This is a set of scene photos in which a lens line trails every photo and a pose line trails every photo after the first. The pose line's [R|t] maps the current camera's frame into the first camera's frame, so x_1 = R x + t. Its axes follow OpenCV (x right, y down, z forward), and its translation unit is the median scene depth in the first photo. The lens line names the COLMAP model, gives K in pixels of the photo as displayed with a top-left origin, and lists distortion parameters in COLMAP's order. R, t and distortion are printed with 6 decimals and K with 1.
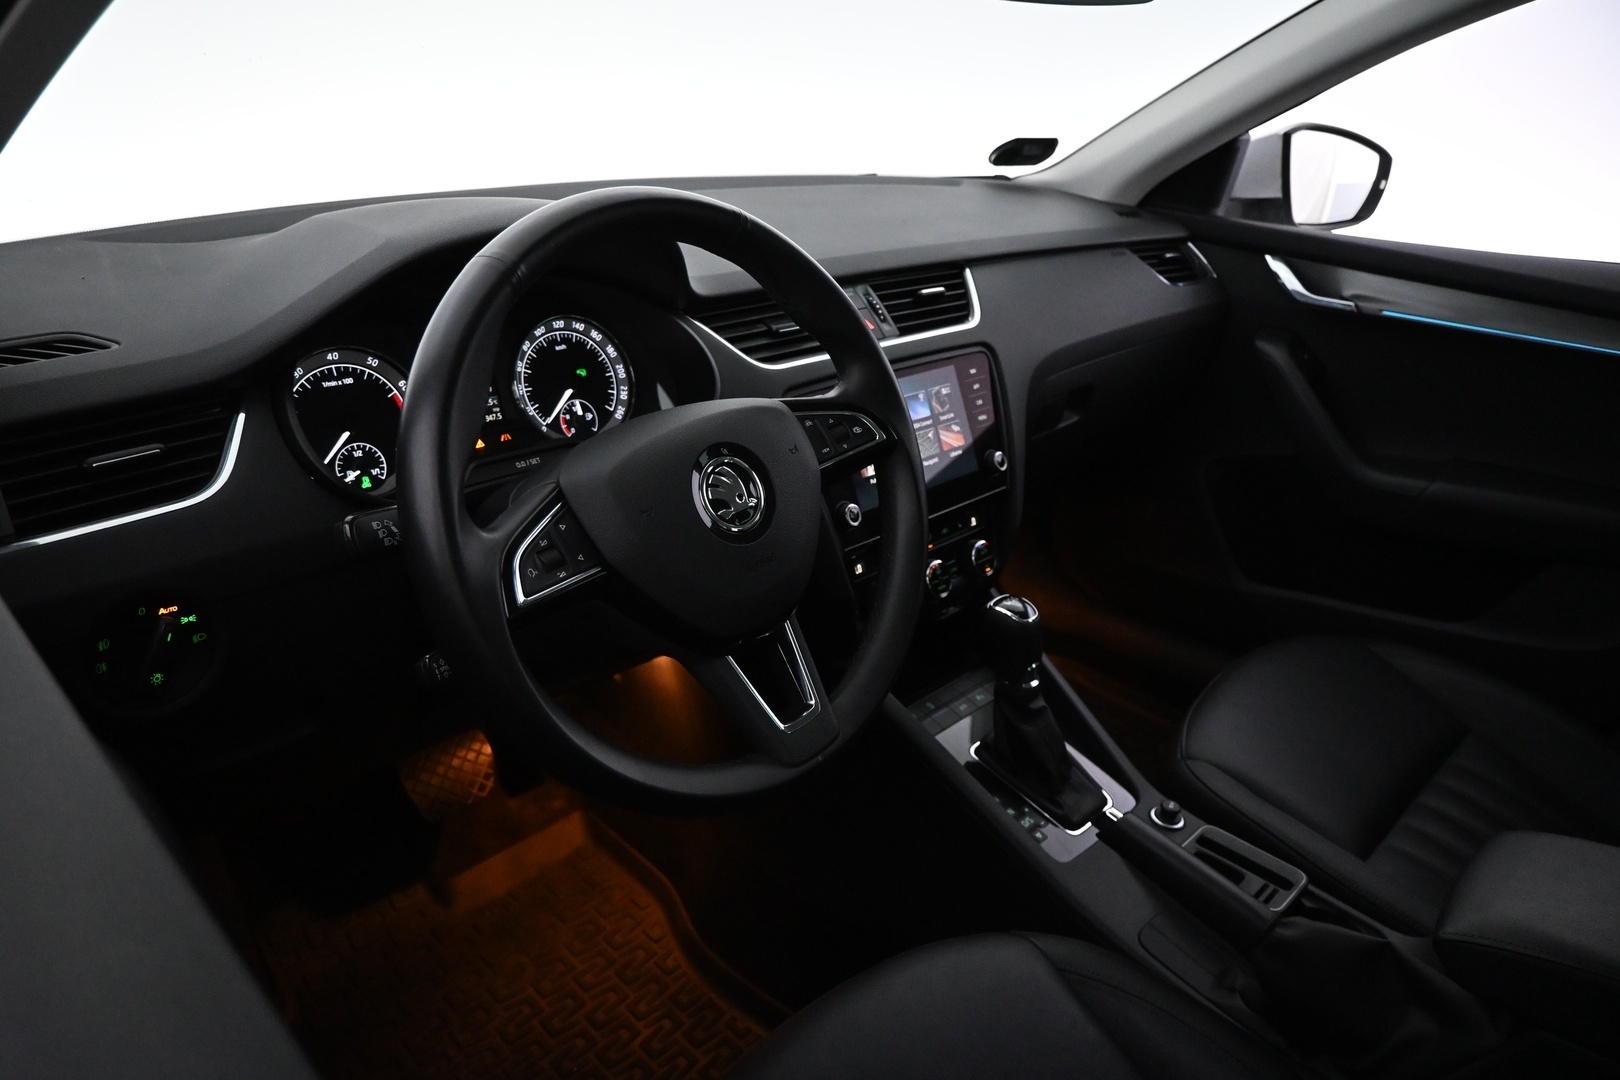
lens RADIAL K [[1102.2, 0, 810.0], [0, 1102.2, 540.0], [0, 0, 1]] dist [-0.001598, -0.002527]
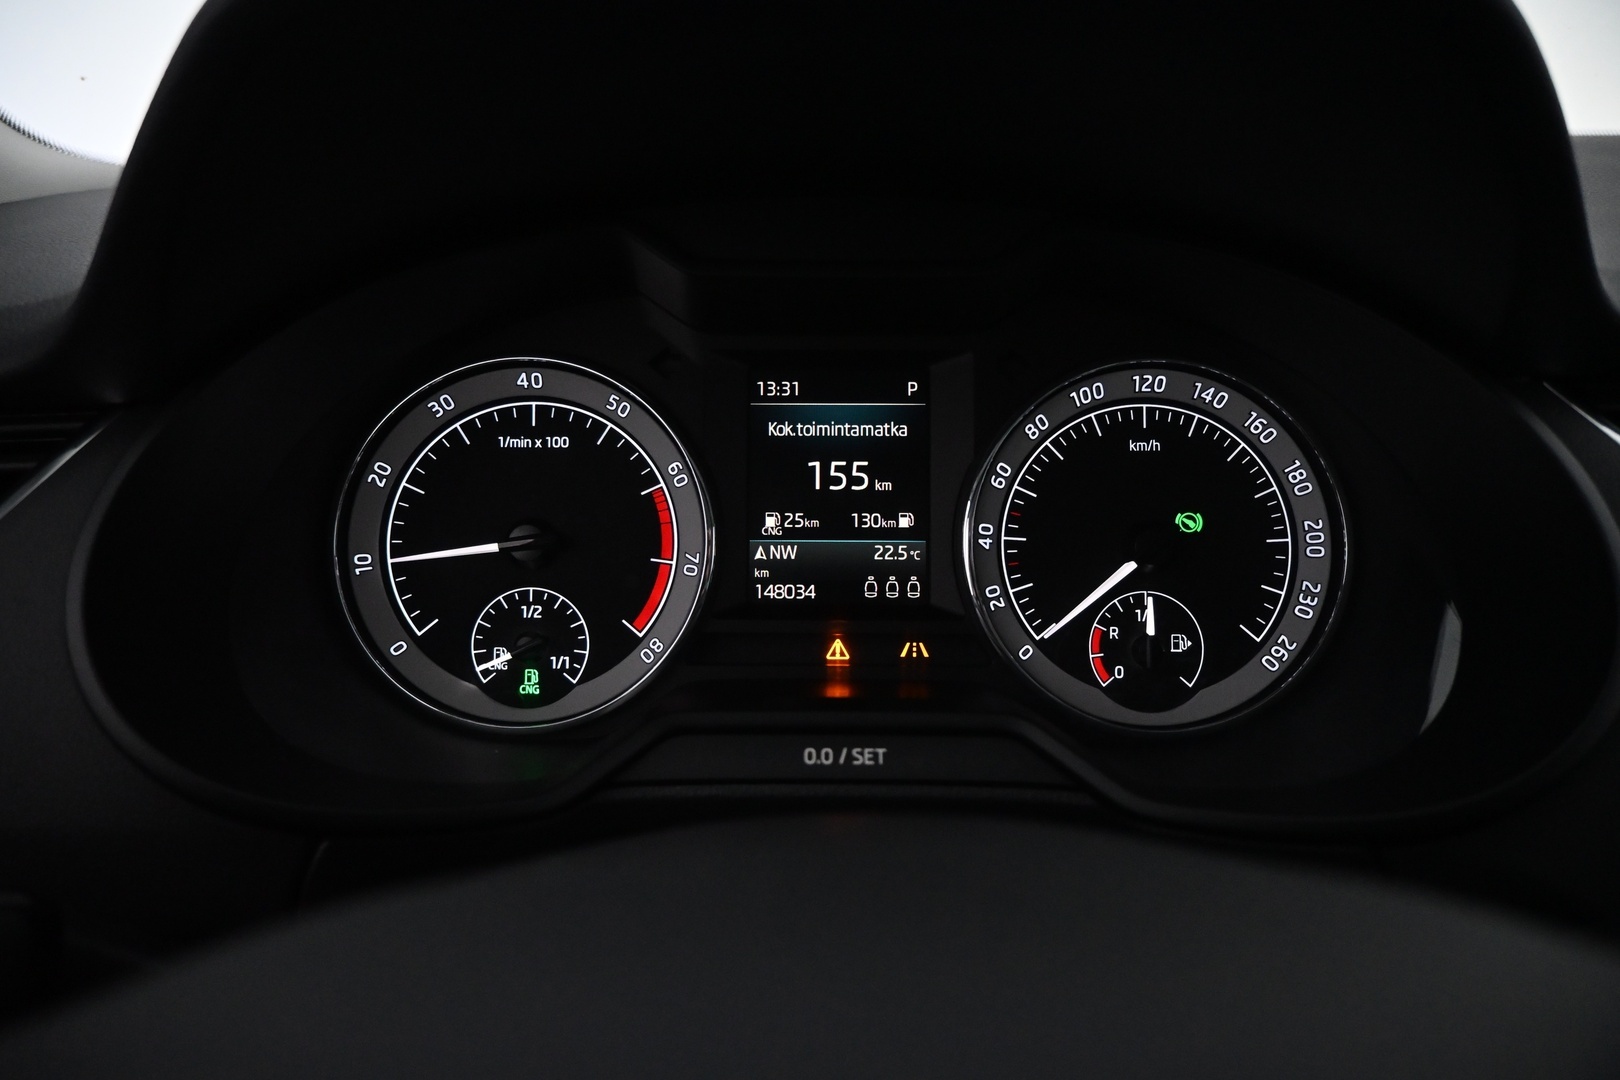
lens RADIAL K [[1102.2, 0, 810.0], [0, 1102.2, 540.0], [0, 0, 1]] dist [-0.001598, -0.002527]
pose [[0.690523, 0.188658, -0.698274, -0.040781], [-0.257575, 0.966237, 0.006340, -0.119001], [0.675894, 0.175480, 0.715803, 0.672836]]
